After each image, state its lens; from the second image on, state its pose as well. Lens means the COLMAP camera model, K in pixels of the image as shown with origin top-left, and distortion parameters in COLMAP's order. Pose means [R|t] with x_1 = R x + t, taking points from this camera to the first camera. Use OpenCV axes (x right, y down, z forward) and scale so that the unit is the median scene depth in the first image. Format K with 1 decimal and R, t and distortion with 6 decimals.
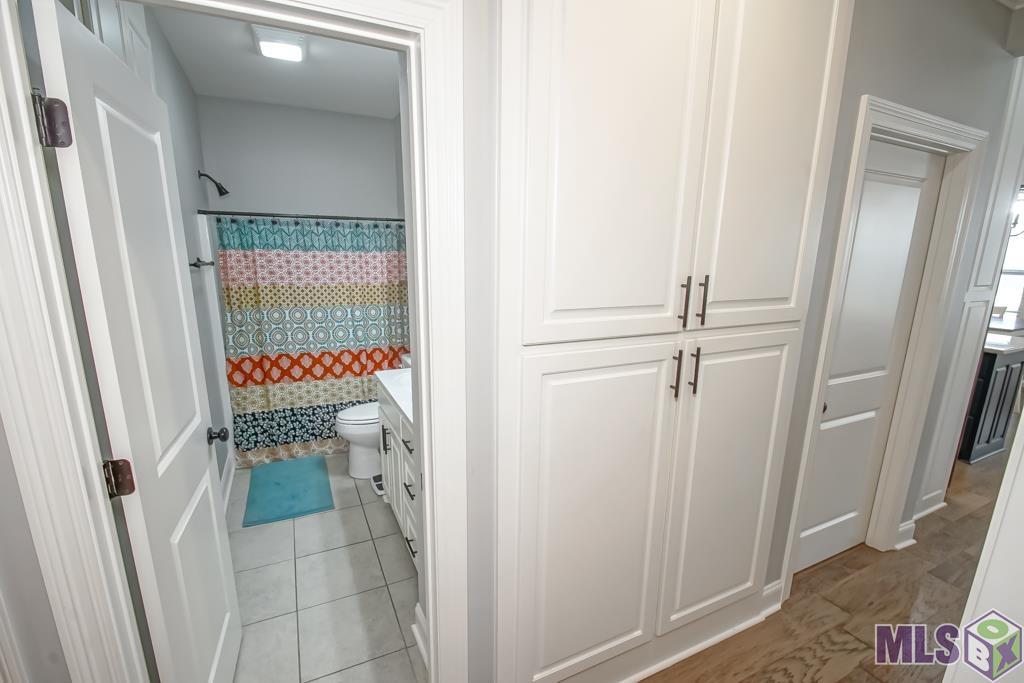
lens RADIAL K [[463.5, 0, 512.9], [0, 463.5, 368.0], [0, 0, 1]] dist [0.002425, 0.000178]
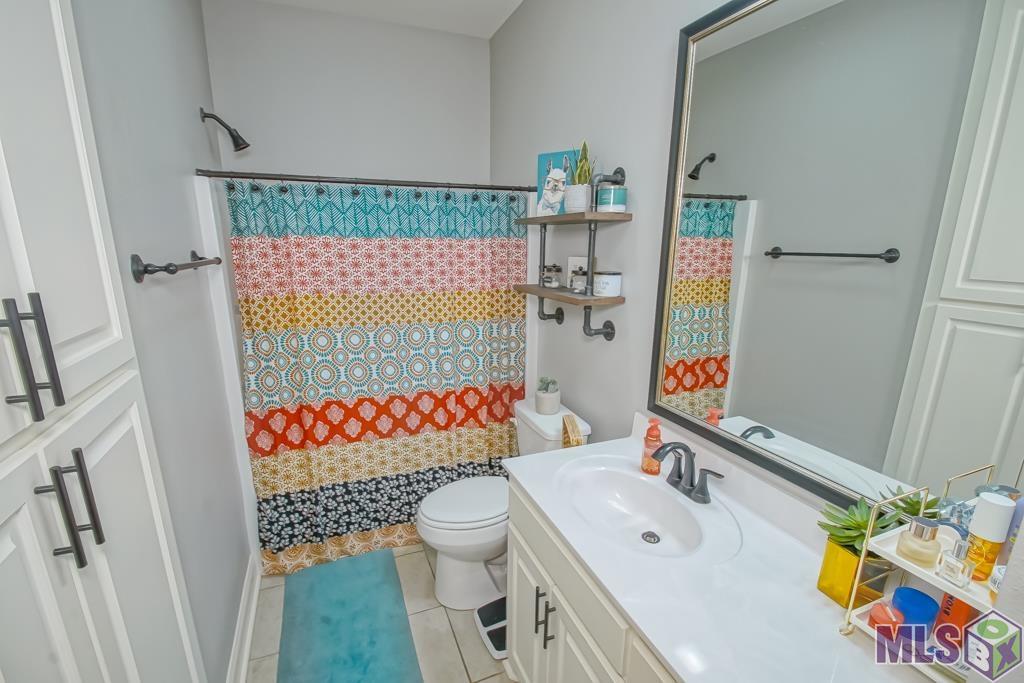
lens RADIAL K [[463.5, 0, 512.9], [0, 463.5, 368.0], [0, 0, 1]] dist [0.002425, 0.000178]
pose [[0.997907, 0.011552, -0.063618, -0.208399], [-0.010061, 0.999669, 0.023698, -0.093284], [0.063871, -0.023008, 0.997693, 0.381090]]
